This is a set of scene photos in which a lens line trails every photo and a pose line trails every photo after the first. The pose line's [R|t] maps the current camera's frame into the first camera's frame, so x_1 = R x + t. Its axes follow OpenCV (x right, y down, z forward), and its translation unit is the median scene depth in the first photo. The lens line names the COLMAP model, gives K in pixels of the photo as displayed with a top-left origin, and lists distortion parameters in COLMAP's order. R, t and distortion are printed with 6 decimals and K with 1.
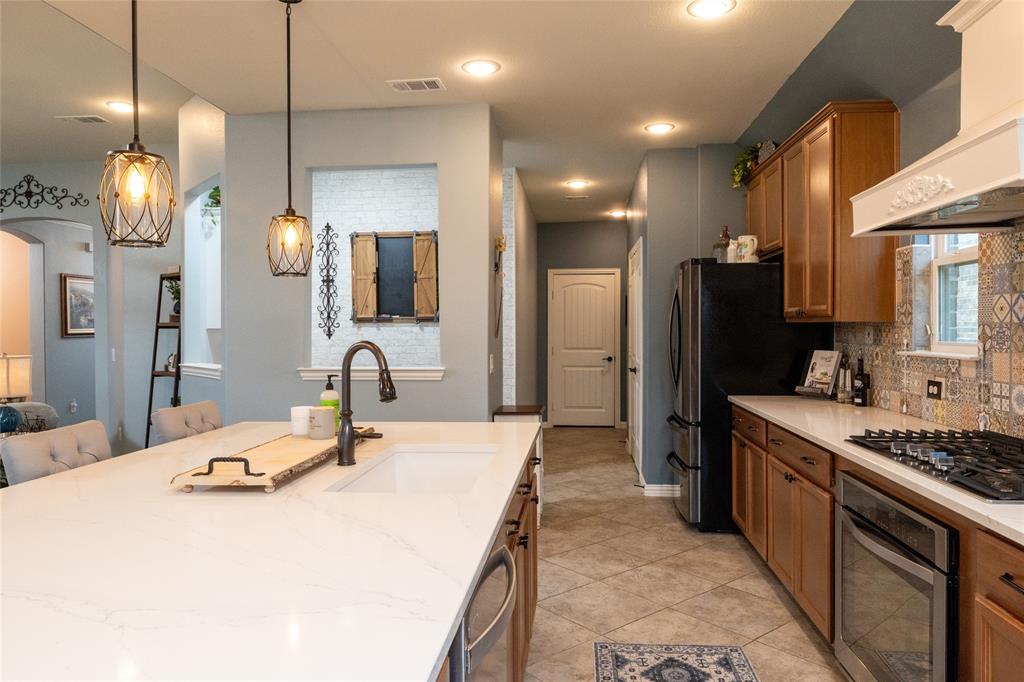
lens RADIAL K [[696.0, 0, 512.5], [0, 696.0, 336.2], [0, 0, 1]] dist [0.004185, -0.000201]
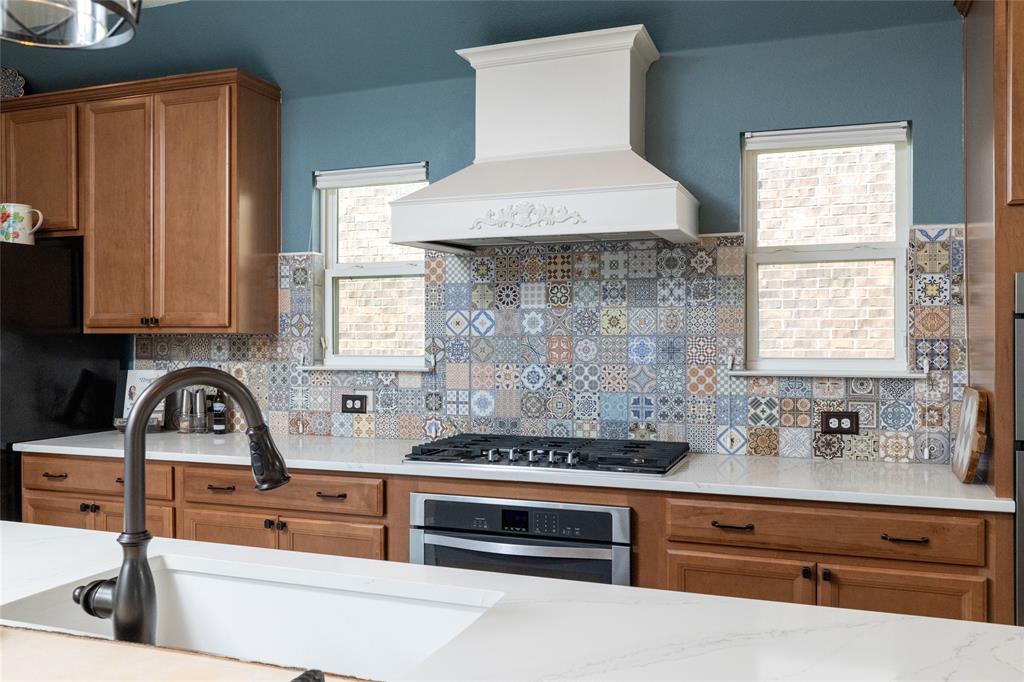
lens RADIAL K [[859.6, 0, 512.1], [0, 859.6, 343.3], [0, 0, 1]] dist [-0.005273, -0.011168]
pose [[0.255838, 0.001320, 0.966719, -0.576896], [0.010868, 0.999932, -0.004242, -0.000911], [-0.966659, 0.011591, 0.255806, 0.545394]]
